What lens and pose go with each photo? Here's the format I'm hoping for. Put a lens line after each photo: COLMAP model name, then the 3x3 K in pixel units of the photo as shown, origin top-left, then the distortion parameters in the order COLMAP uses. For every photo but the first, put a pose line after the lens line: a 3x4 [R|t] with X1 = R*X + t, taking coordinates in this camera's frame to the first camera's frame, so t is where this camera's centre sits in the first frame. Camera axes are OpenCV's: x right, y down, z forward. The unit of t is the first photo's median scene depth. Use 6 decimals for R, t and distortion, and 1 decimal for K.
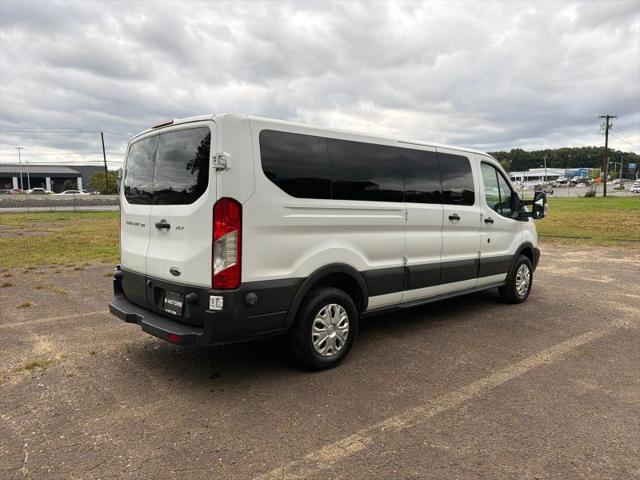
lens RADIAL K [[454.3, 0, 308.8], [0, 454.3, 242.4], [0, 0, 1]] dist [0.004041, -0.005533]
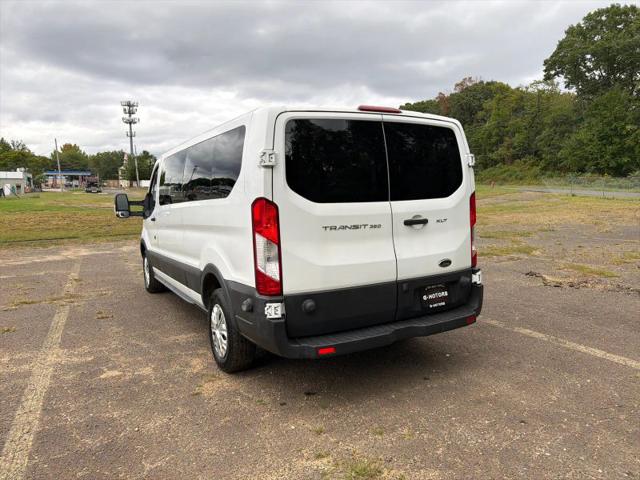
lens RADIAL K [[461.3, 0, 324.3], [0, 461.3, 242.5], [0, 0, 1]] dist [0.003864, -0.008478]
pose [[0.217490, -0.105855, 0.970306, -1.104945], [0.116967, 0.989765, 0.081761, -0.080431], [-0.969029, 0.095711, 0.227645, 0.827809]]
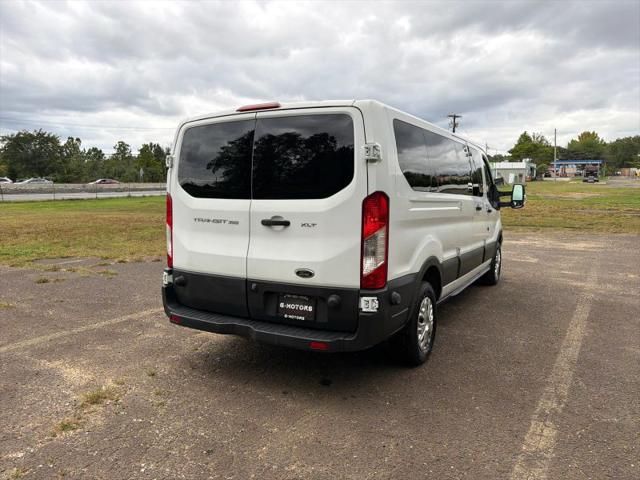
lens RADIAL K [[454.3, 0, 308.8], [0, 454.3, 242.4], [0, 0, 1]] dist [0.004041, -0.005533]
pose [[0.953892, -0.033013, 0.298328, -0.447905], [0.026733, 0.999327, 0.025107, -0.015698], [-0.298956, -0.015974, 0.954133, 0.111908]]
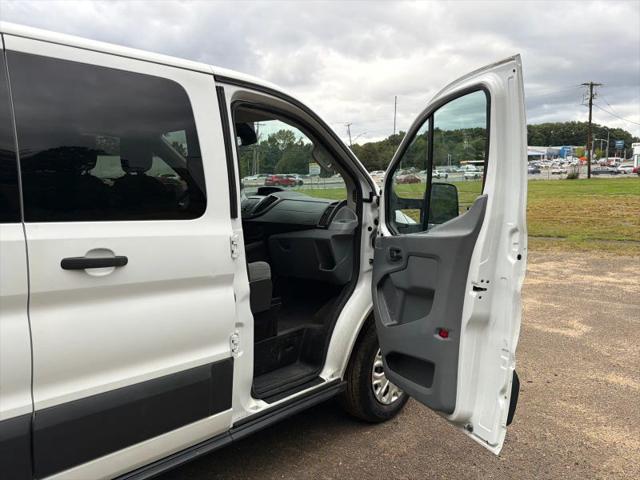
lens RADIAL K [[511.8, 0, 320.0], [0, 511.8, 240.0], [0, 0, 1]] dist [0.003620, -0.000955]
pose [[0.995930, -0.018135, 0.088284, 0.528445], [0.016715, 0.999719, 0.016792, -0.086702], [-0.088564, -0.015248, 0.995954, 0.737607]]
